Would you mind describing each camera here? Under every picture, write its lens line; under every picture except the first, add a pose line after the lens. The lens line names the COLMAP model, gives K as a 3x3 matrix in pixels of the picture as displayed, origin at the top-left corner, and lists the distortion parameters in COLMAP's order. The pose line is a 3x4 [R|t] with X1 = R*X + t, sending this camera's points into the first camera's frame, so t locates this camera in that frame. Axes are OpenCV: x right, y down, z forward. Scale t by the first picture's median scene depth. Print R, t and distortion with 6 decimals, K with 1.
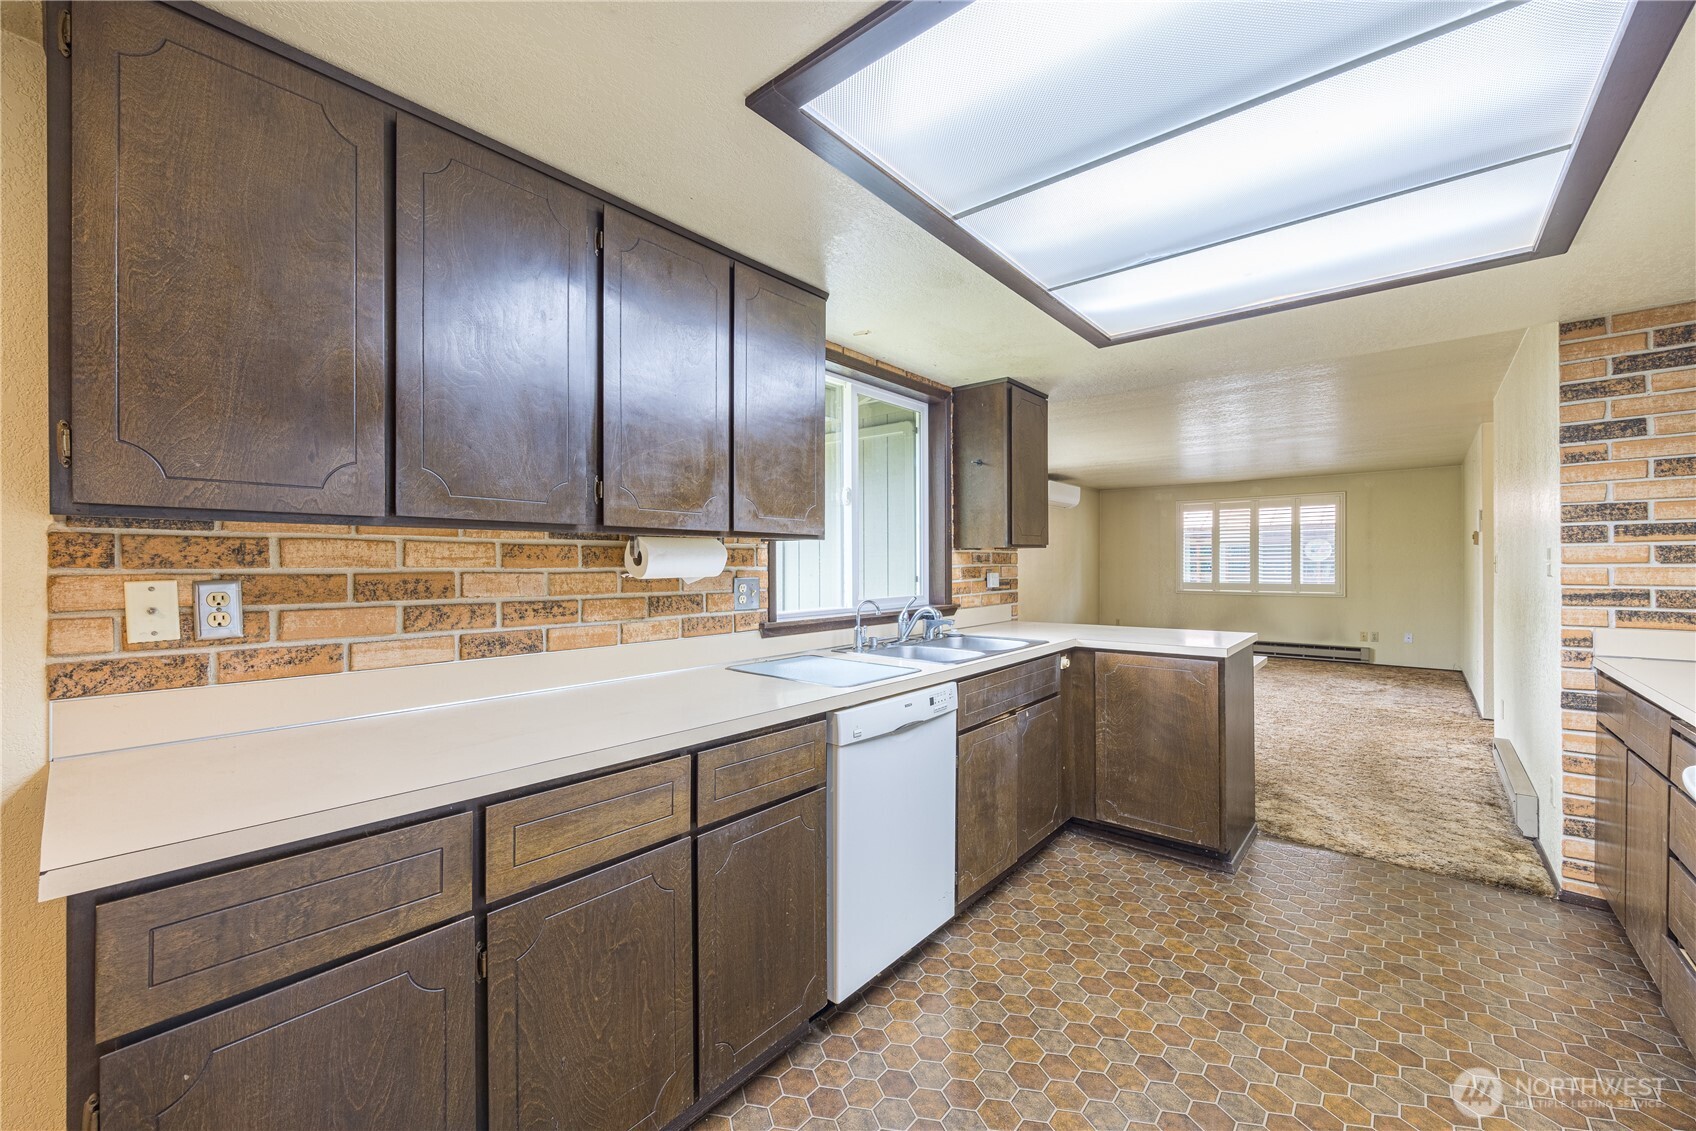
lens RADIAL K [[664.2, 0, 838.6], [0, 664.2, 556.6], [0, 0, 1]] dist [-0.002186, 0.000048]
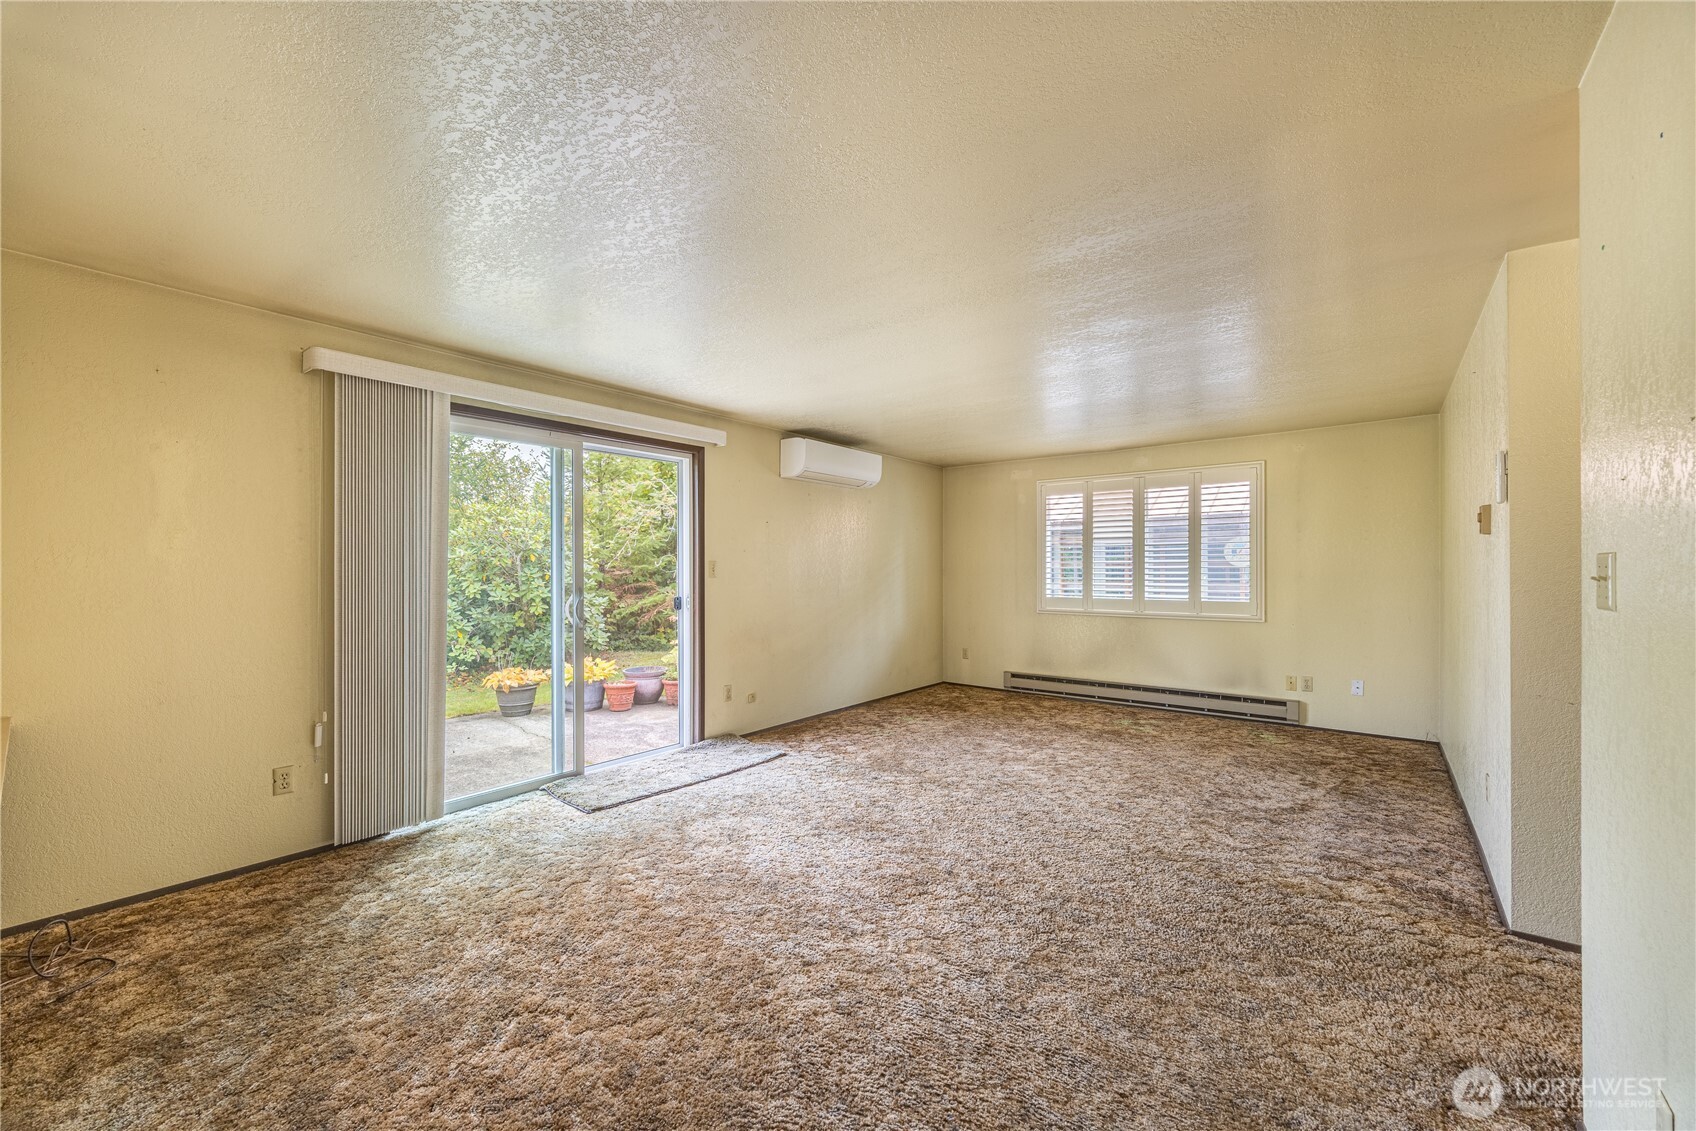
lens RADIAL K [[650.8, 0, 853.2], [0, 650.8, 559.8], [0, 0, 1]] dist [-0.001793, -0.000126]
pose [[0.999215, 0.003051, 0.039499, 1.176885], [-0.002970, 0.999993, -0.002088, 0.008191], [-0.039506, 0.001969, 0.999217, 1.327726]]
